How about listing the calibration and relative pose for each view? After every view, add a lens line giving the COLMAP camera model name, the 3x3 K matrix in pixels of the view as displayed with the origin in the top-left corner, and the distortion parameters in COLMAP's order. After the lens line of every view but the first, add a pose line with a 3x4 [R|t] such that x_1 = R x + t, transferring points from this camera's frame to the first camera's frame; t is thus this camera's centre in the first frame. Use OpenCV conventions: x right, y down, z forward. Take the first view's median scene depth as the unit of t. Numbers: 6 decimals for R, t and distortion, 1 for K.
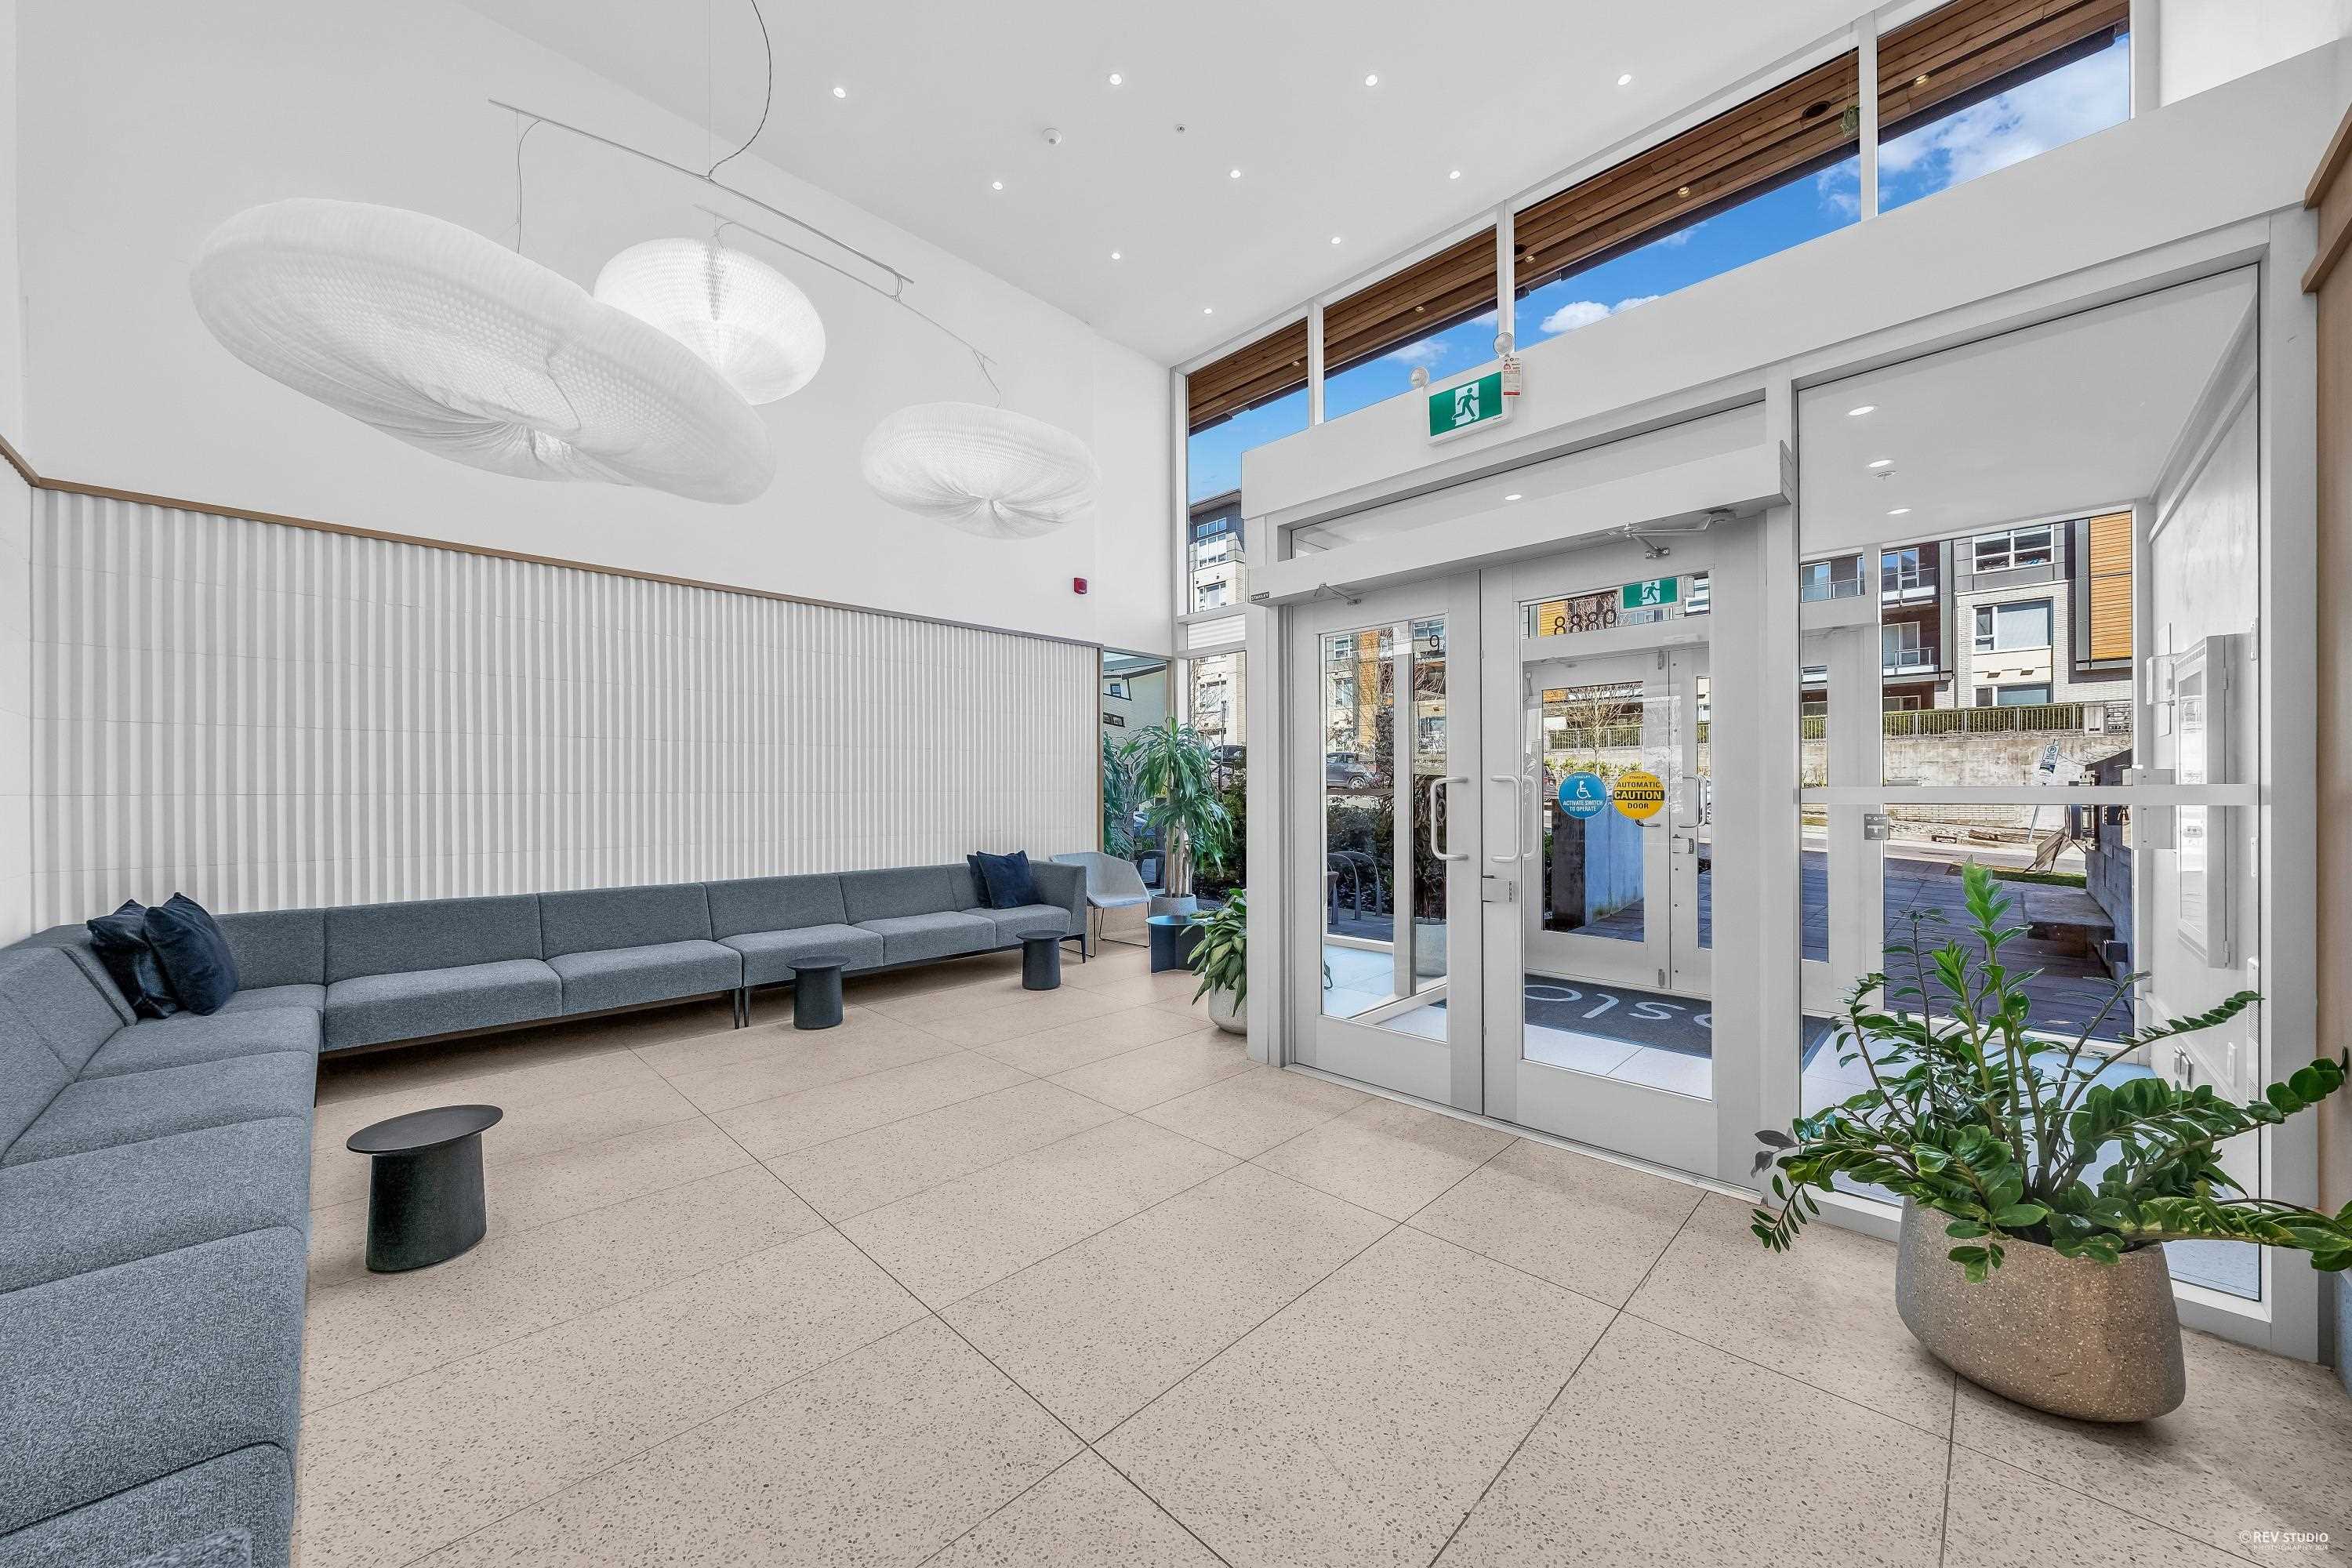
lens RADIAL K [[833.4, 0, 1169.4], [0, 833.4, 802.2], [0, 0, 1]] dist [0.001217, 0.000089]
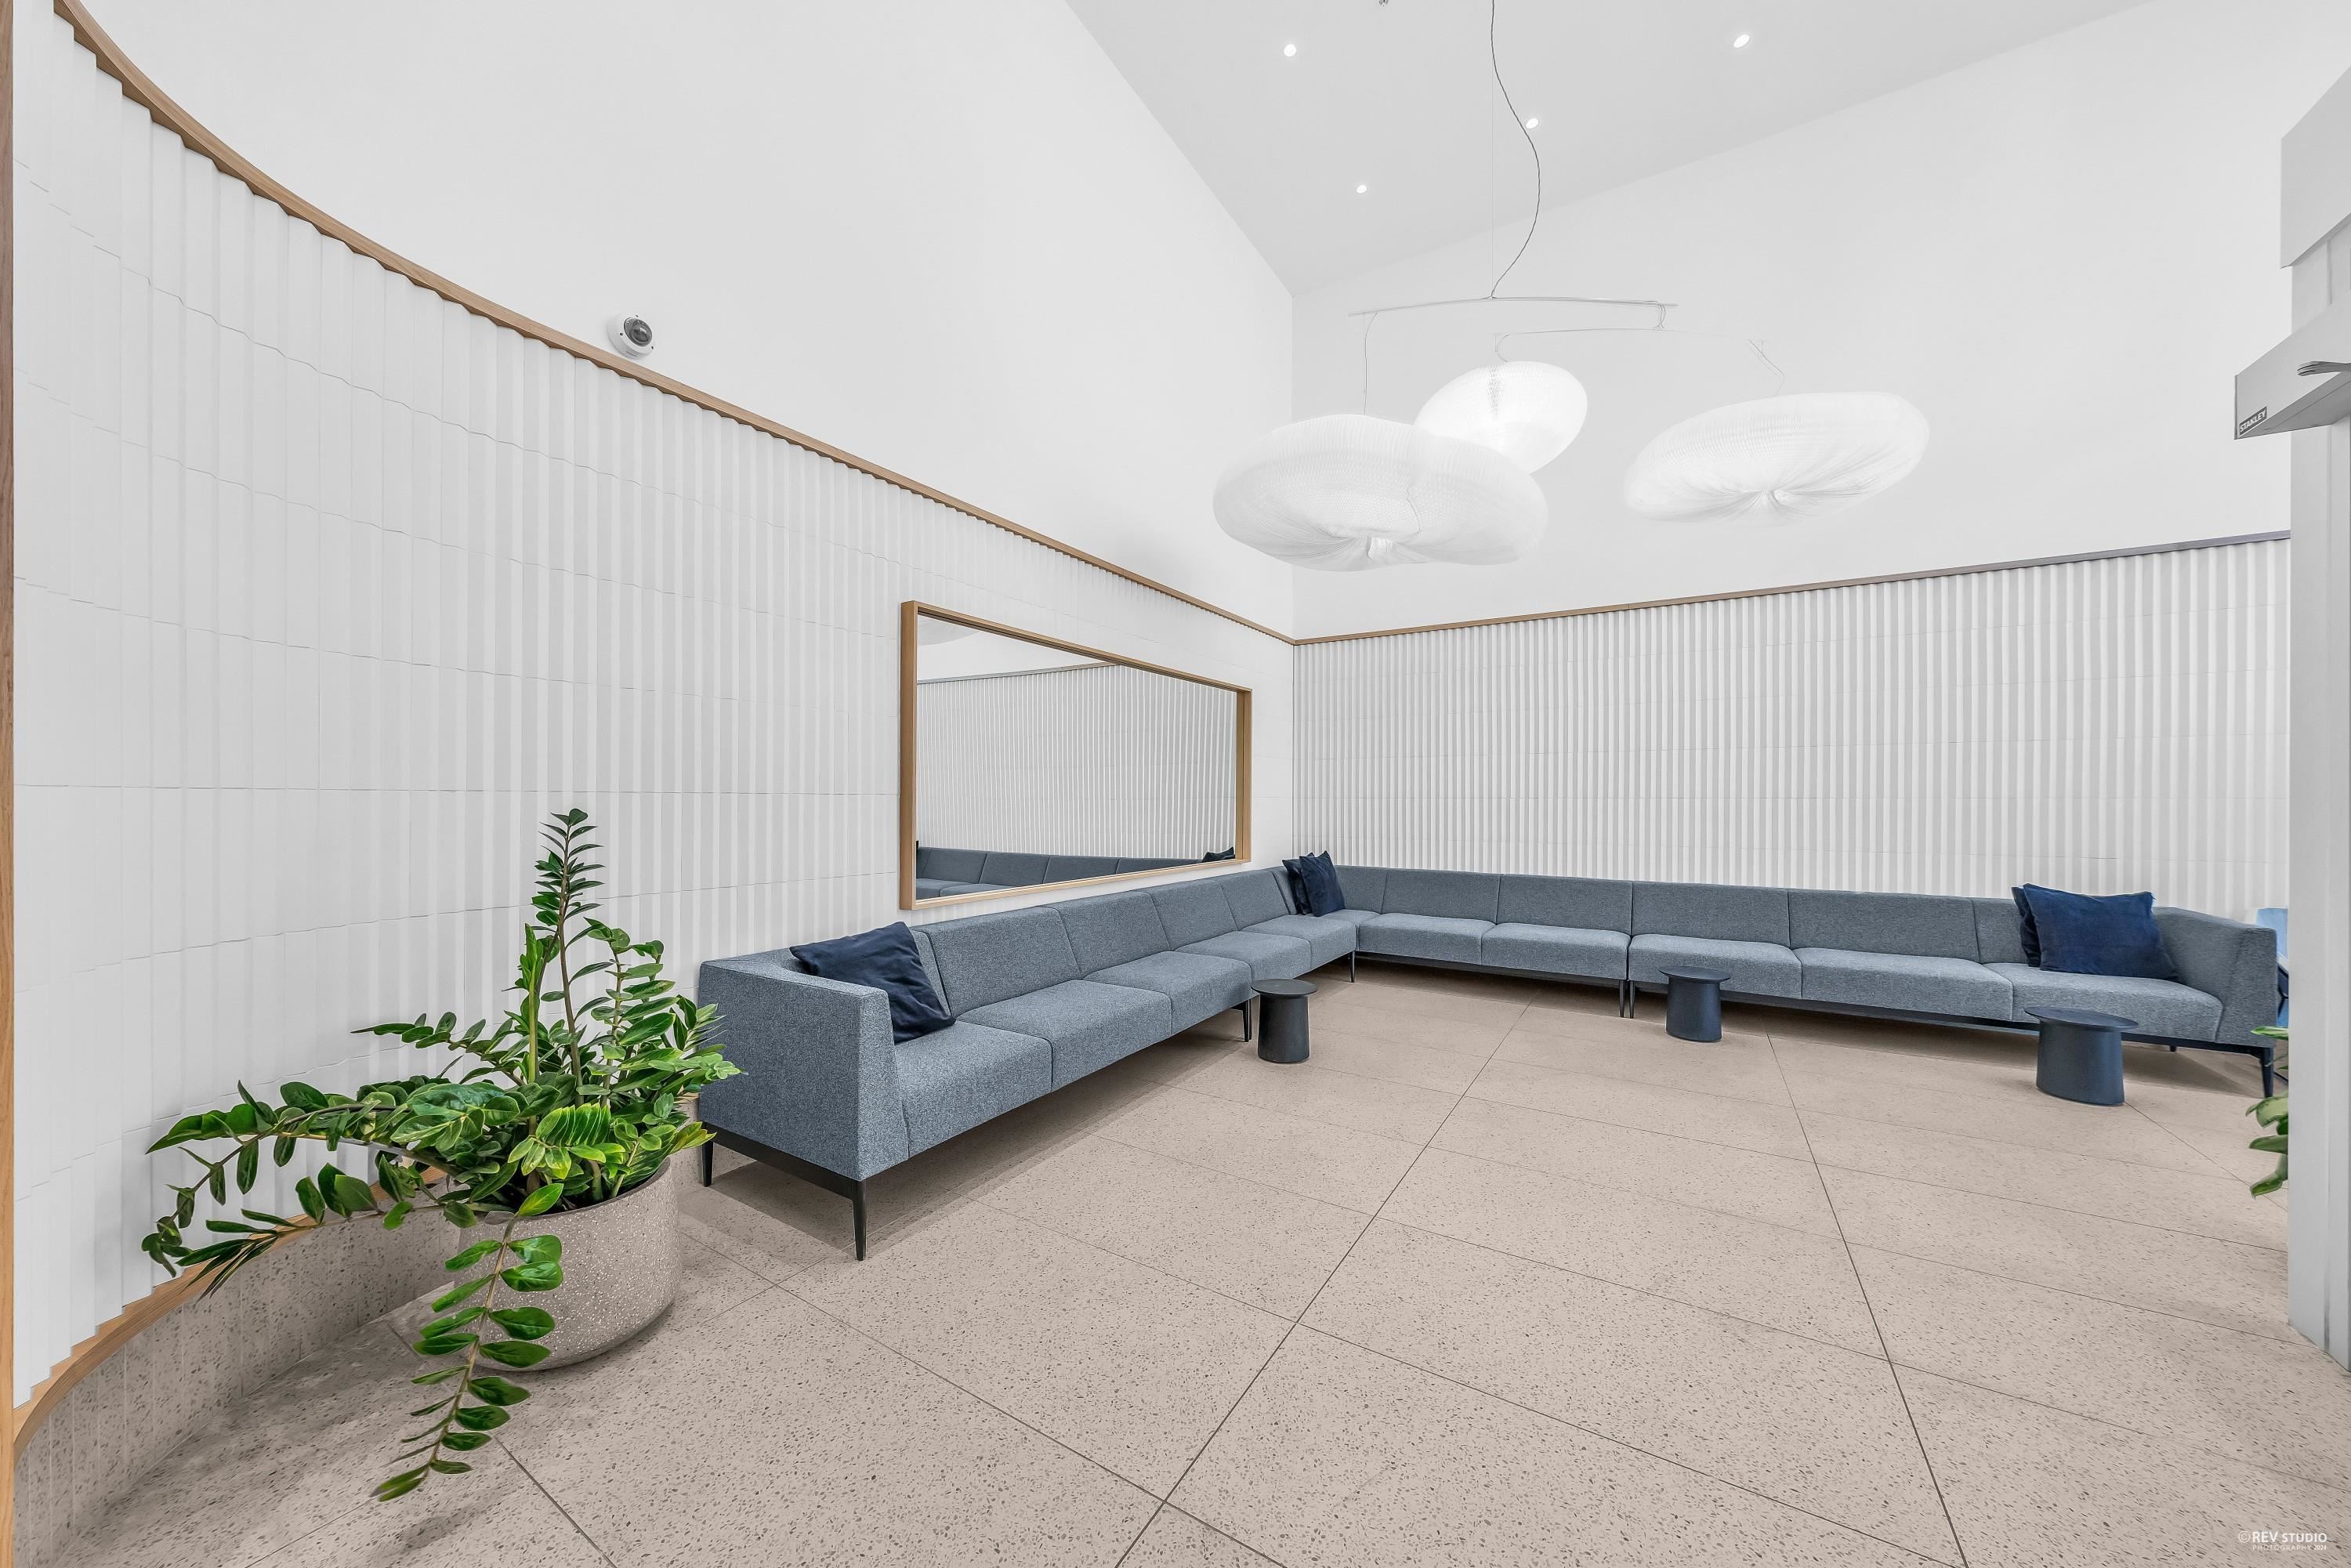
lens RADIAL K [[833.0, 0, 1169.7], [0, 833.0, 782.0], [0, 0, 1]] dist [0.001217, 0.000089]
pose [[0.236727, -0.006510, -0.971554, 0.384598], [-0.012969, 0.999867, -0.009860, -0.015136], [0.971490, 0.014934, 0.236611, 0.167024]]
